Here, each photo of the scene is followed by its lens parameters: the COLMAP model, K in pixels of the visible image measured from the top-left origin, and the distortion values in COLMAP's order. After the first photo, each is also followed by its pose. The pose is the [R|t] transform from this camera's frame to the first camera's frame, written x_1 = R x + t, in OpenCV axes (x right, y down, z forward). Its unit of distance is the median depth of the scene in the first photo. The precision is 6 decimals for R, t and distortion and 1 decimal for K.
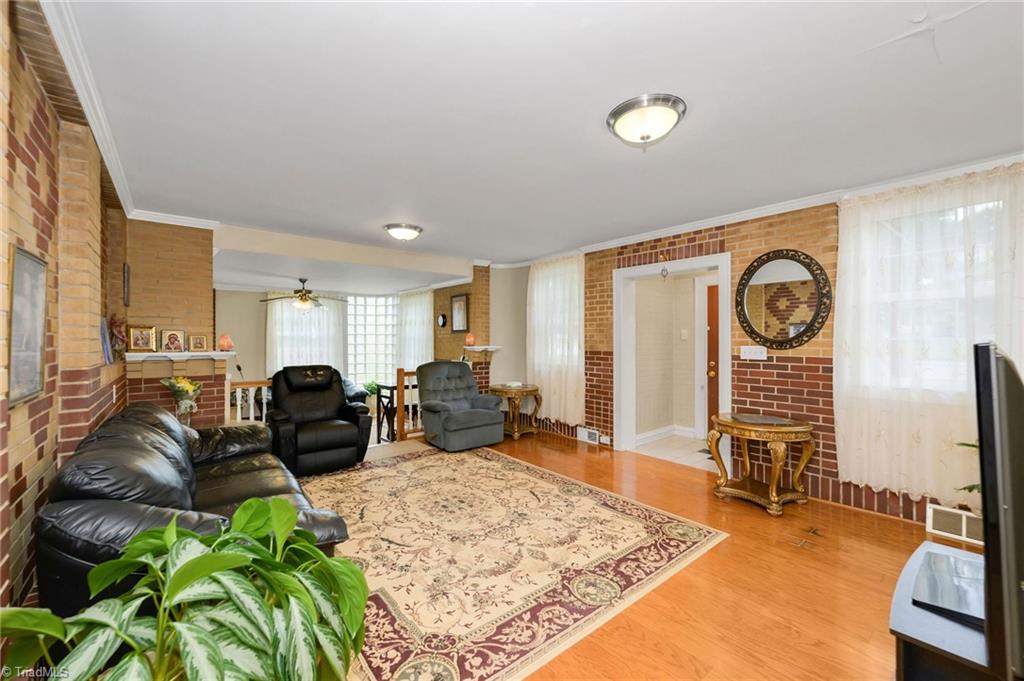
lens RADIAL K [[412.0, 0, 517.2], [0, 412.0, 337.6], [0, 0, 1]] dist [-0.001741, 0.000256]
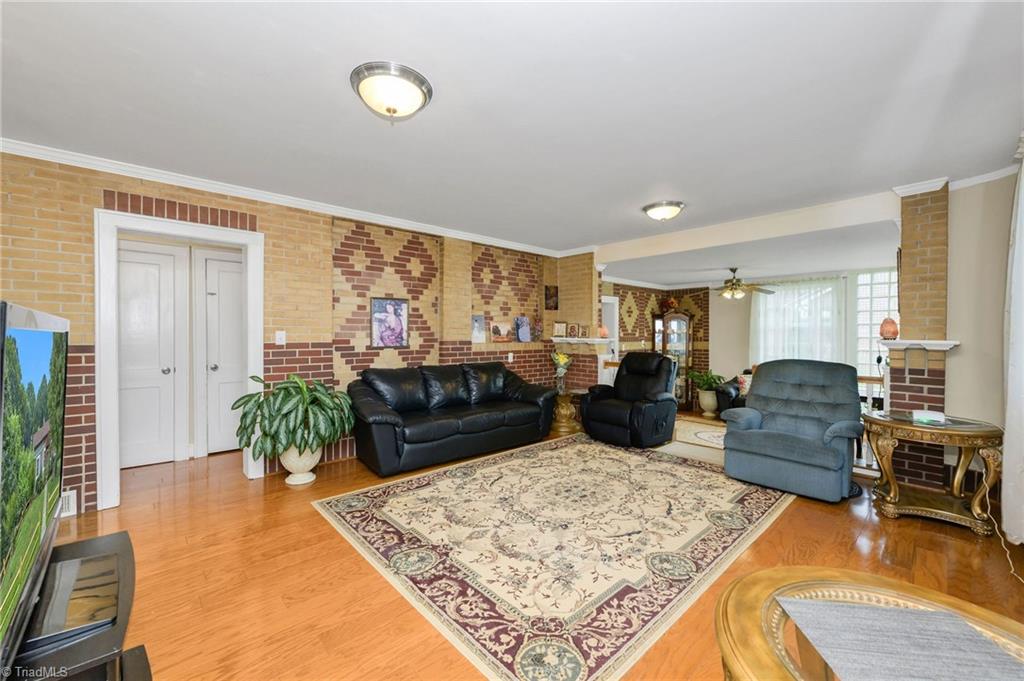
lens RADIAL K [[412.0, 0, 496.6], [0, 412.0, 335.4], [0, 0, 1]] dist [-0.001741, 0.000256]
pose [[0.024009, 0.005203, -0.999698, 0.693634], [-0.000285, 0.999986, 0.005198, 0.017911], [0.999712, 0.000160, 0.024010, 0.663260]]
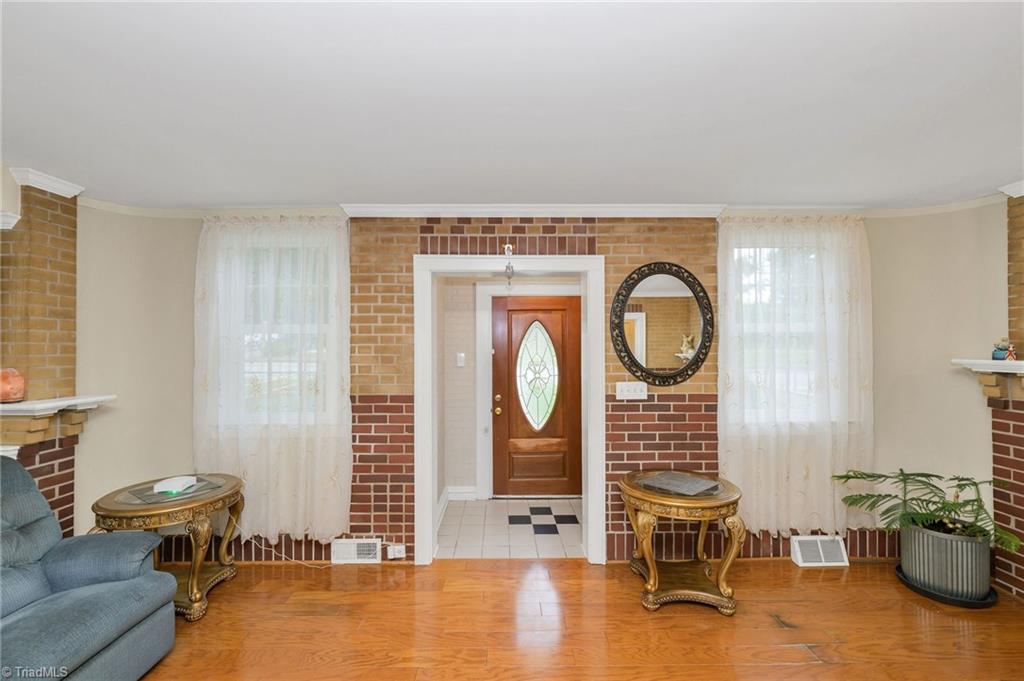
lens RADIAL K [[434.5, 0, 505.9], [0, 434.5, 341.7], [0, 0, 1]] dist [-0.004079, -0.000200]
pose [[0.639336, 0.007354, 0.768892, -0.195708], [0.000701, 0.999948, -0.010146, -0.045161], [-0.768927, 0.007026, 0.639298, 0.639101]]
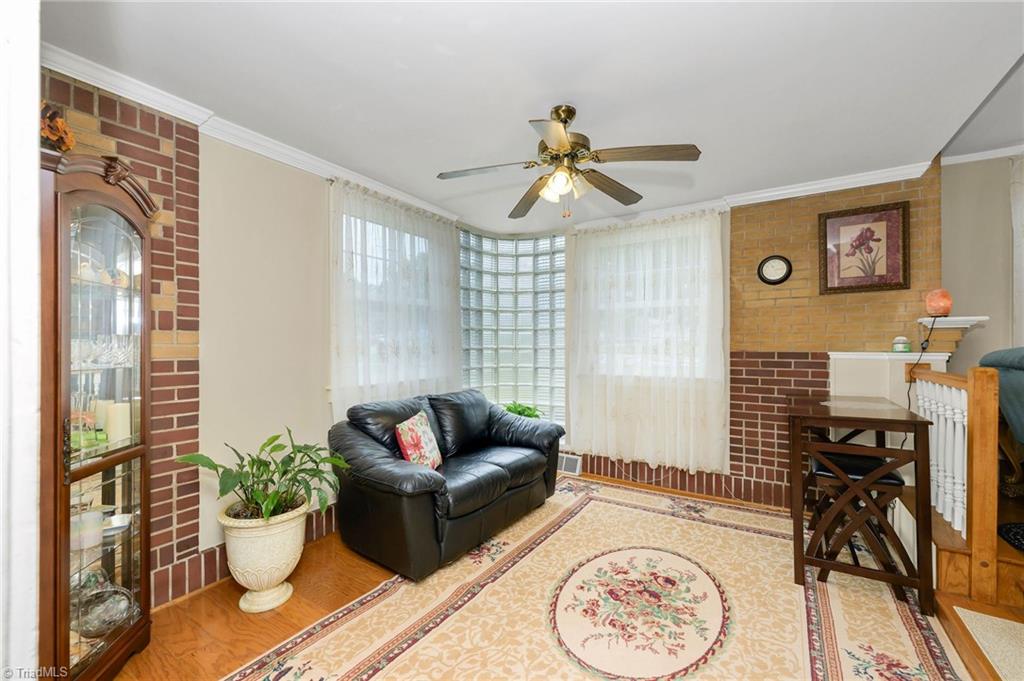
lens RADIAL K [[434.5, 0, 514.4], [0, 434.5, 341.7], [0, 0, 1]] dist [-0.004079, -0.000200]
pose [[0.957381, -0.004634, 0.288792, -1.068991], [0.003007, 0.999977, 0.006076, 0.066814], [-0.288814, -0.004949, 0.957373, 1.042306]]
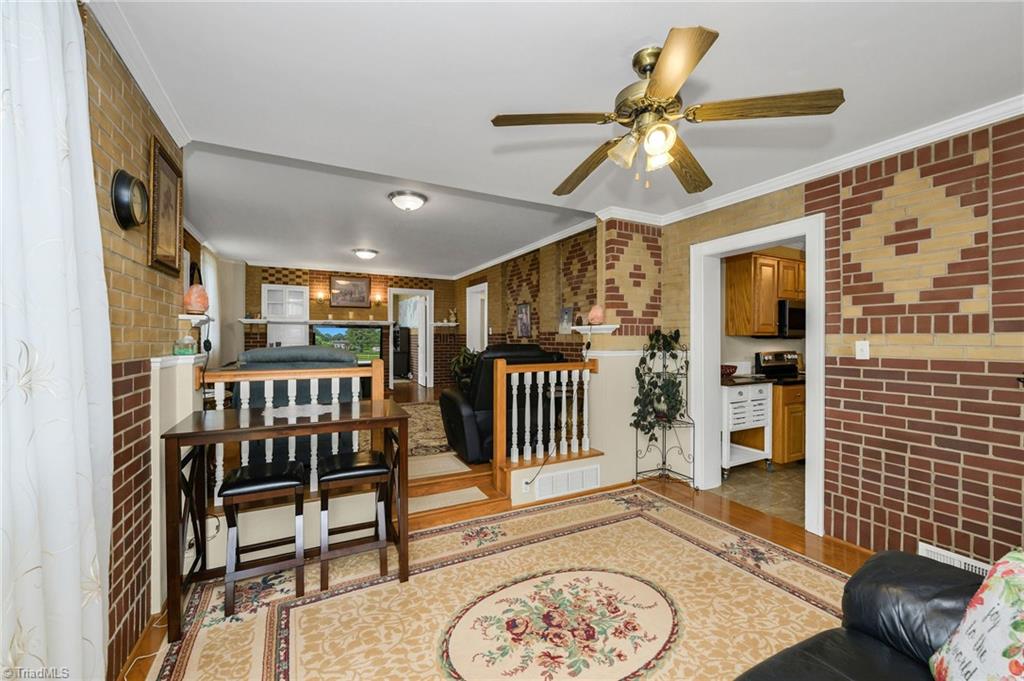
lens RADIAL K [[412.0, 0, 529.0], [0, 412.0, 342.8], [0, 0, 1]] dist [-0.001741, 0.000256]
pose [[-0.980077, -0.005118, 0.198553, -0.799462], [-0.003930, 0.999972, 0.006376, 0.071083], [-0.198580, 0.005468, -0.980069, 2.036732]]
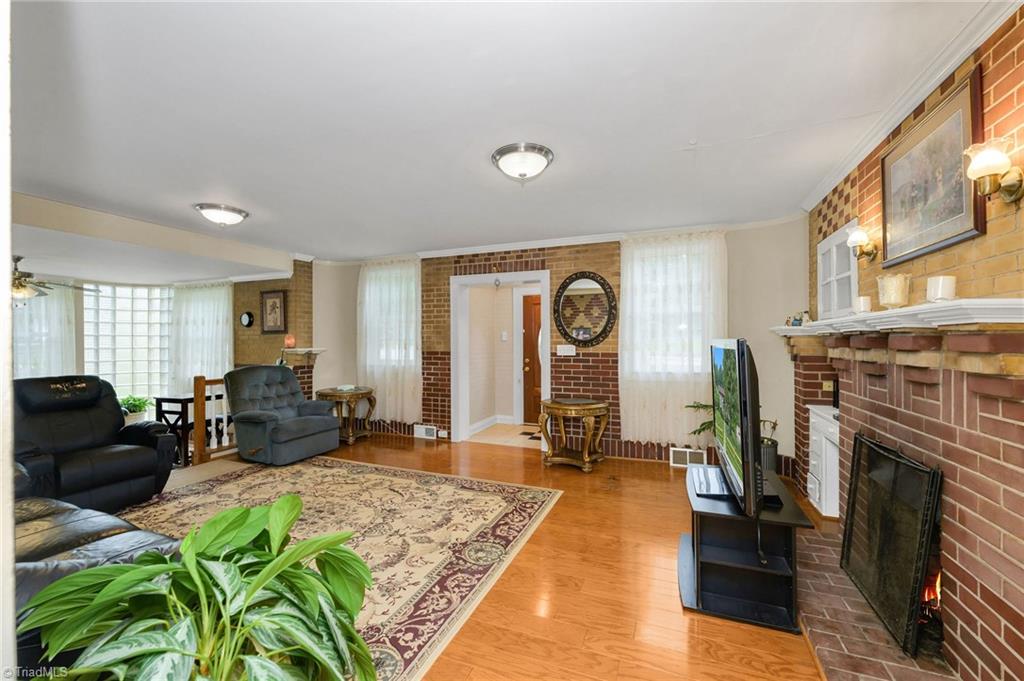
lens RADIAL K [[404.8, 0, 518.6], [0, 404.8, 339.0], [0, 0, 1]] dist [-0.000912, 0.000141]
pose [[0.877505, -0.000751, 0.479567, -0.153435], [0.001877, 0.999996, -0.001870, 0.003874], [-0.479564, 0.002541, 0.877503, -0.030924]]
